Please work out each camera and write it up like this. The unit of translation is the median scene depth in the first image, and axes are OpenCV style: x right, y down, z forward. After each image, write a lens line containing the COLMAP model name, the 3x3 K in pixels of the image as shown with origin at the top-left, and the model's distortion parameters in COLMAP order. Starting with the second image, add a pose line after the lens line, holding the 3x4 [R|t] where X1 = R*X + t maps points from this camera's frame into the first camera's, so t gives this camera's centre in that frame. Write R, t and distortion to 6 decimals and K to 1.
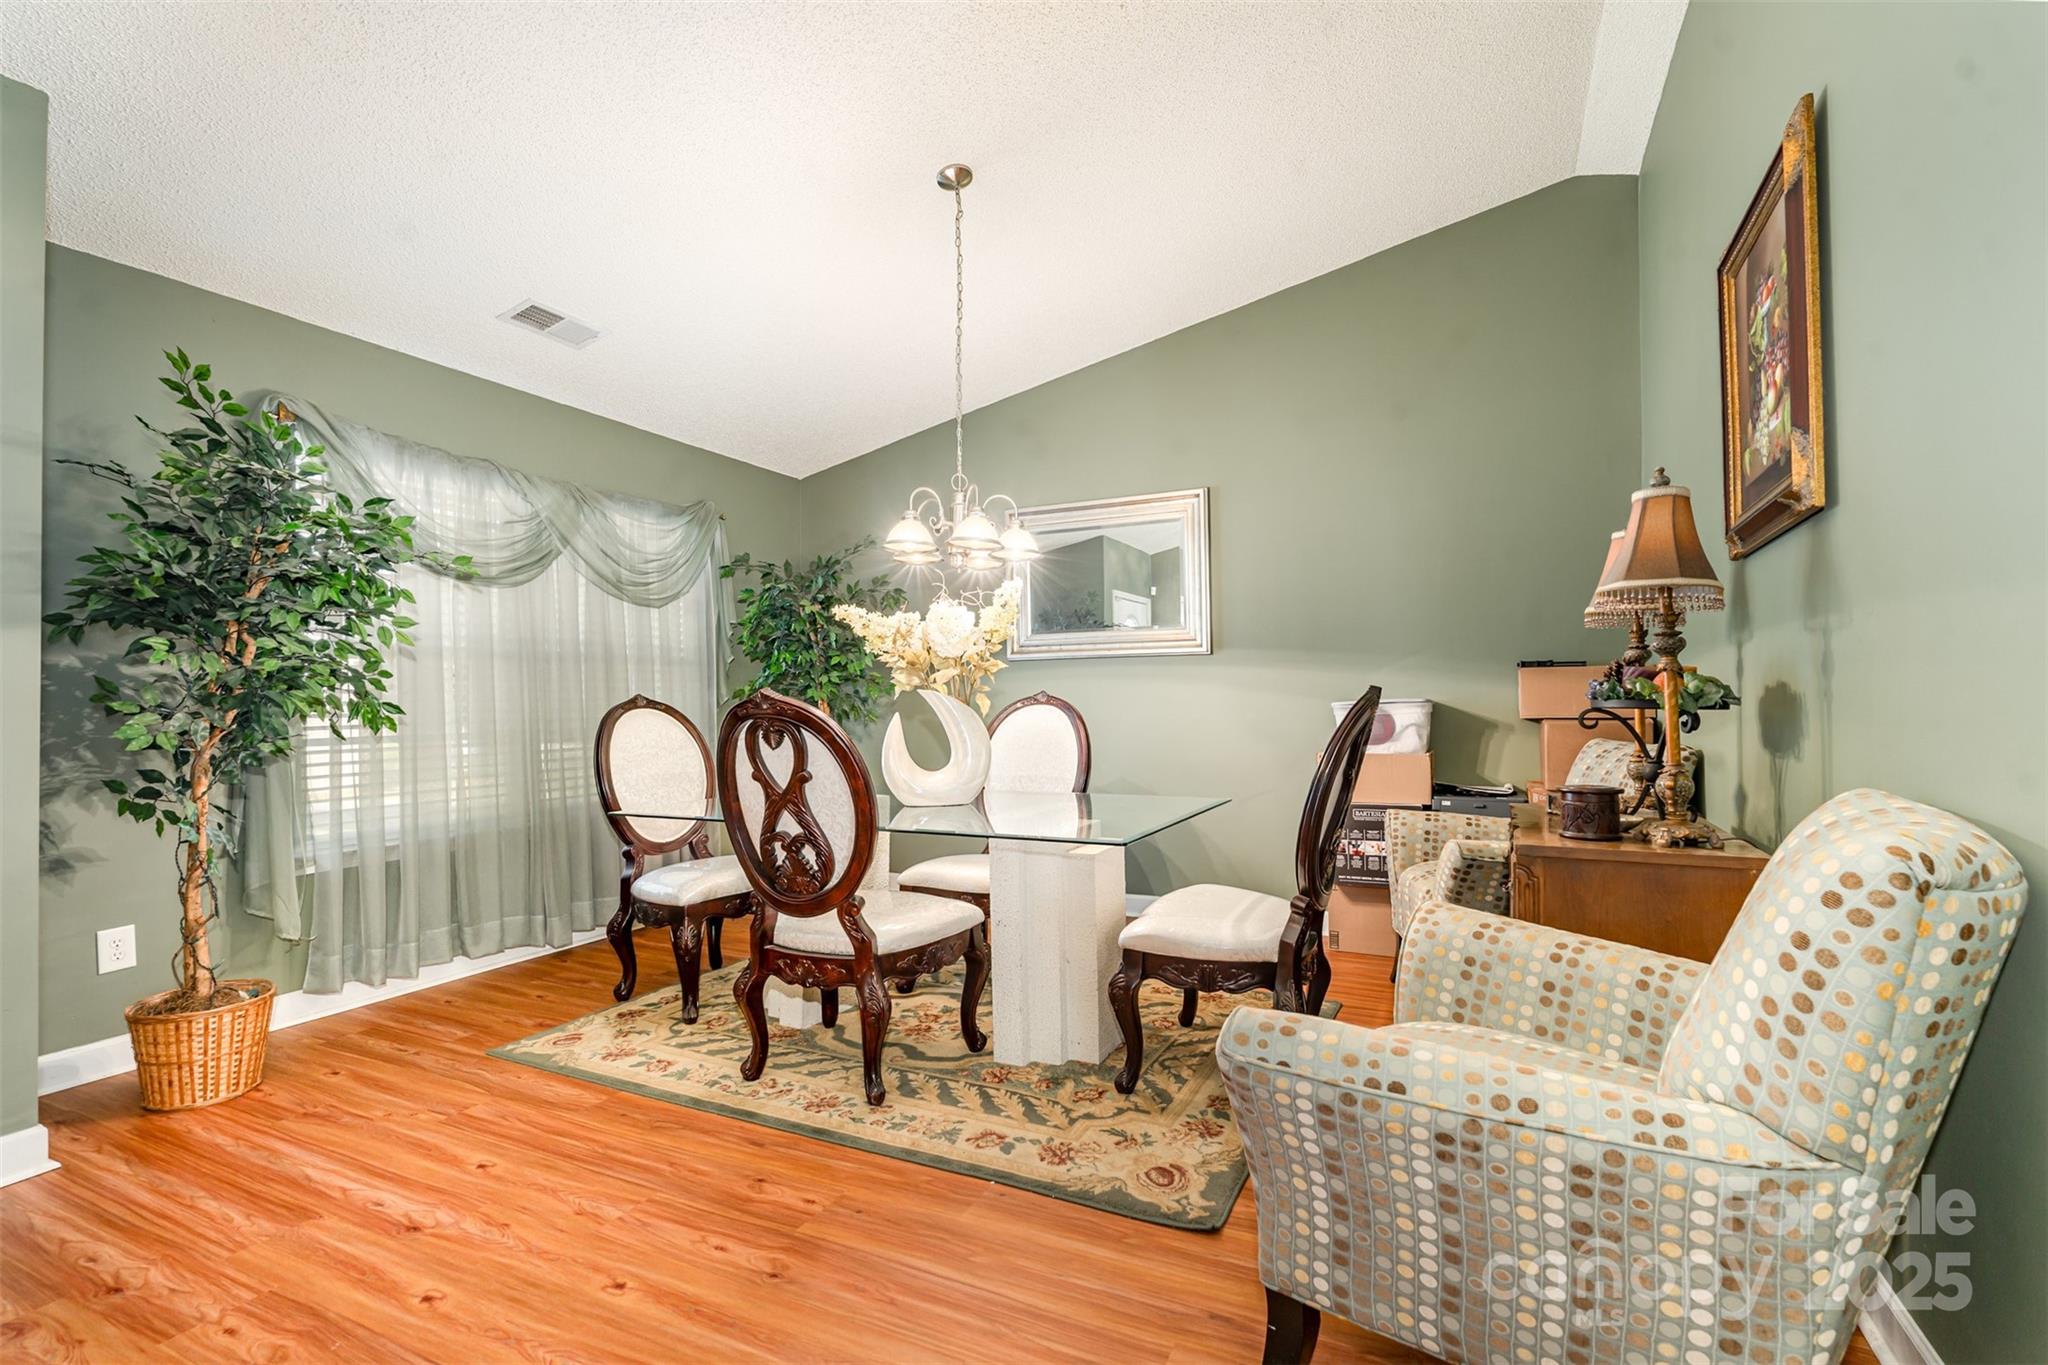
lens RADIAL K [[910.4, 0, 1040.9], [0, 910.4, 693.8], [0, 0, 1]] dist [0.002090, 0.000046]
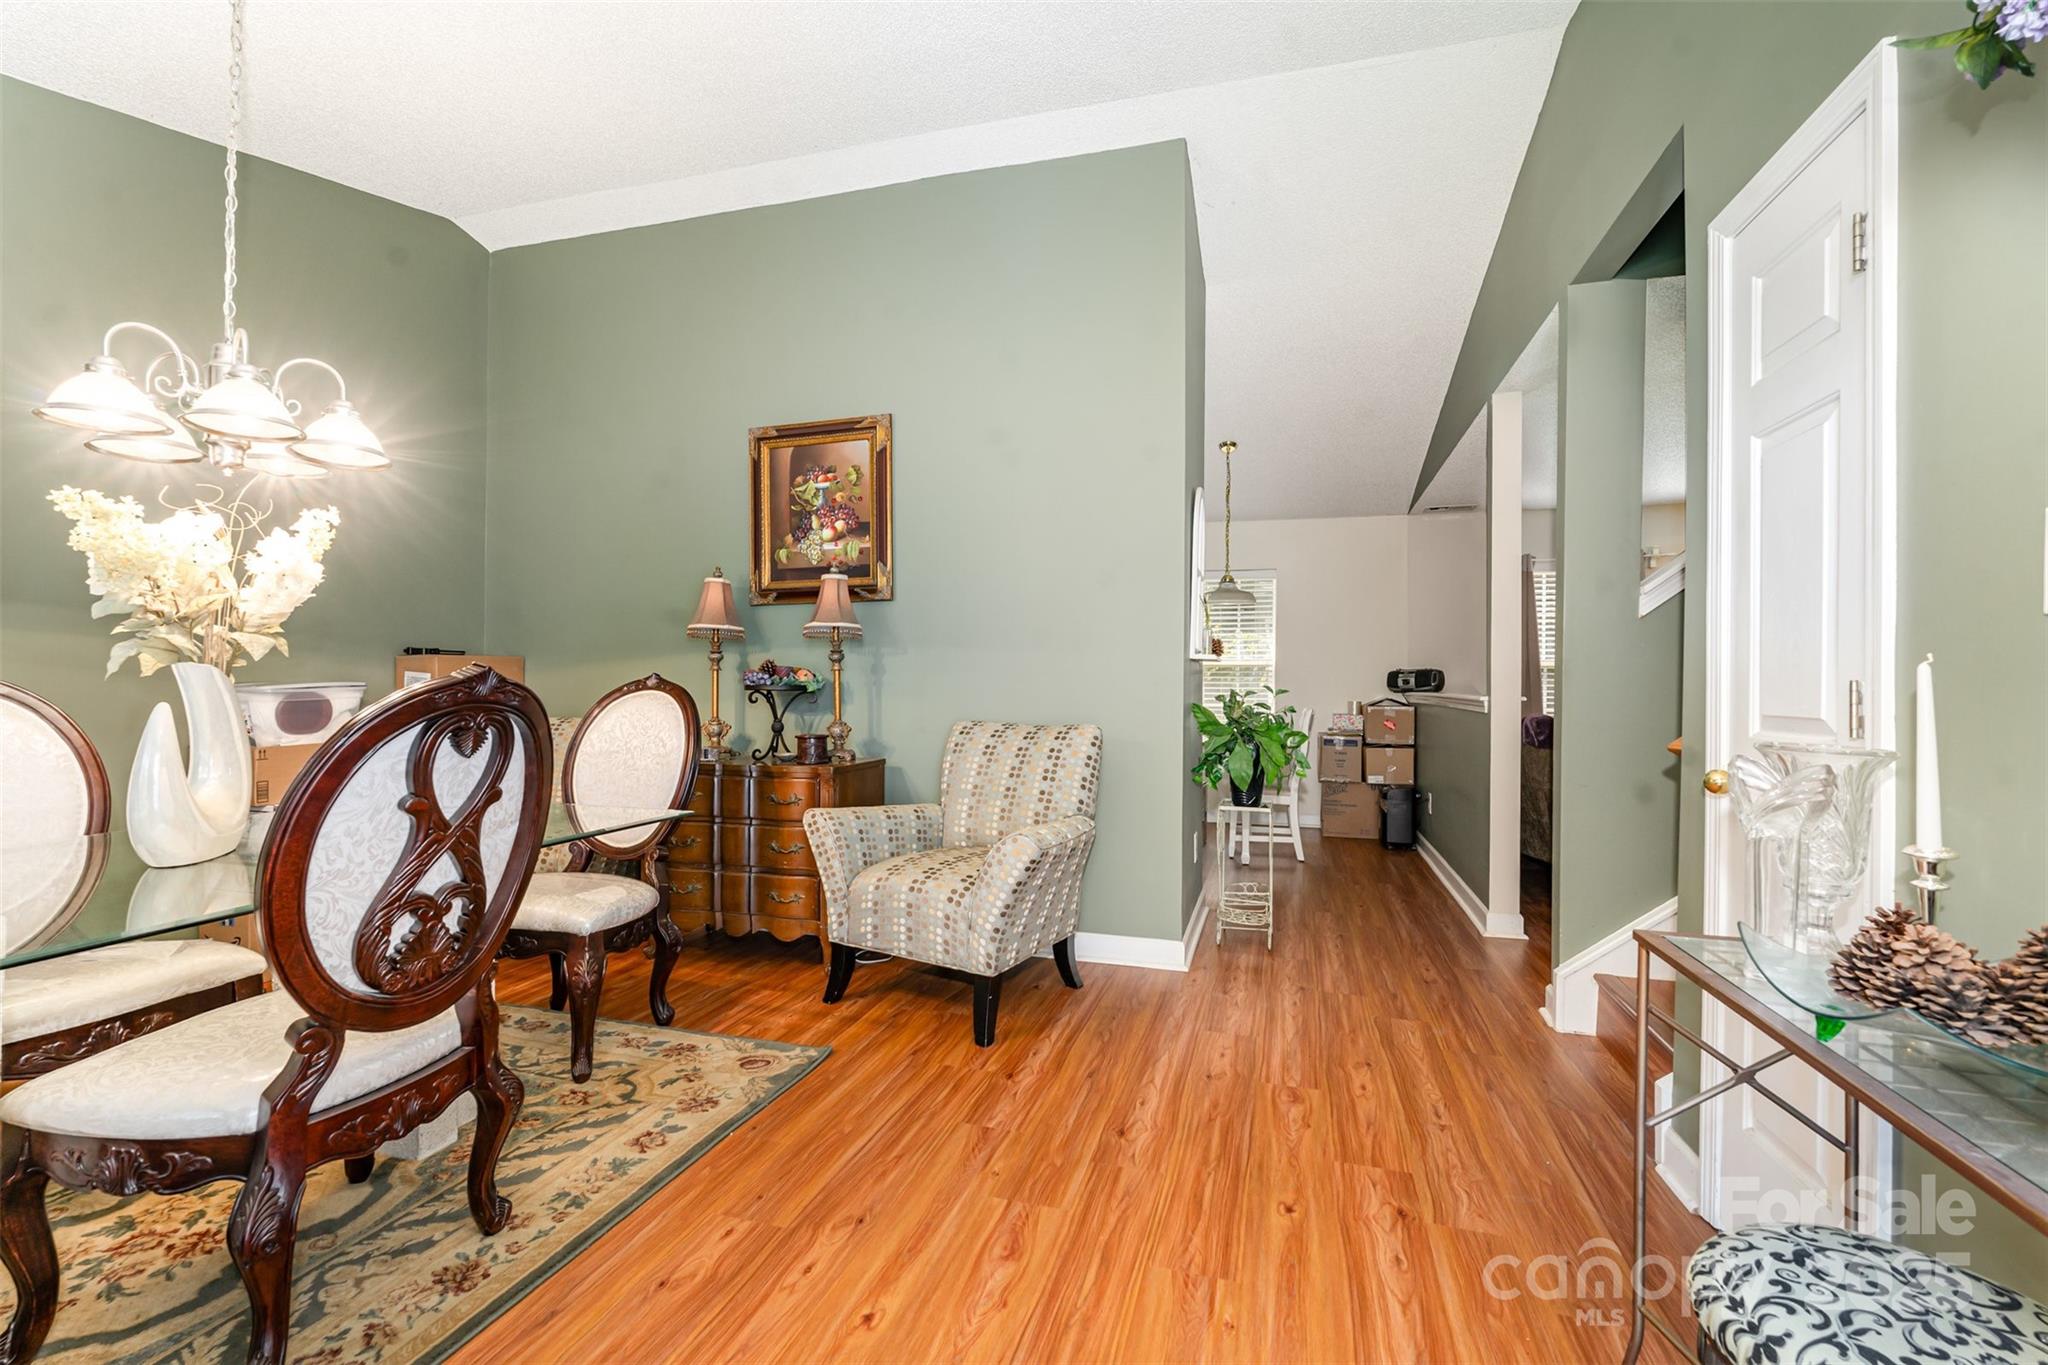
lens RADIAL K [[910.4, 0, 1034.8], [0, 910.4, 684.7], [0, 0, 1]] dist [0.002090, 0.000046]
pose [[-0.162987, 0.004259, 0.986619, -1.071814], [-0.011497, 0.999915, -0.006216, 0.008471], [-0.986561, -0.012357, -0.162925, 0.756951]]
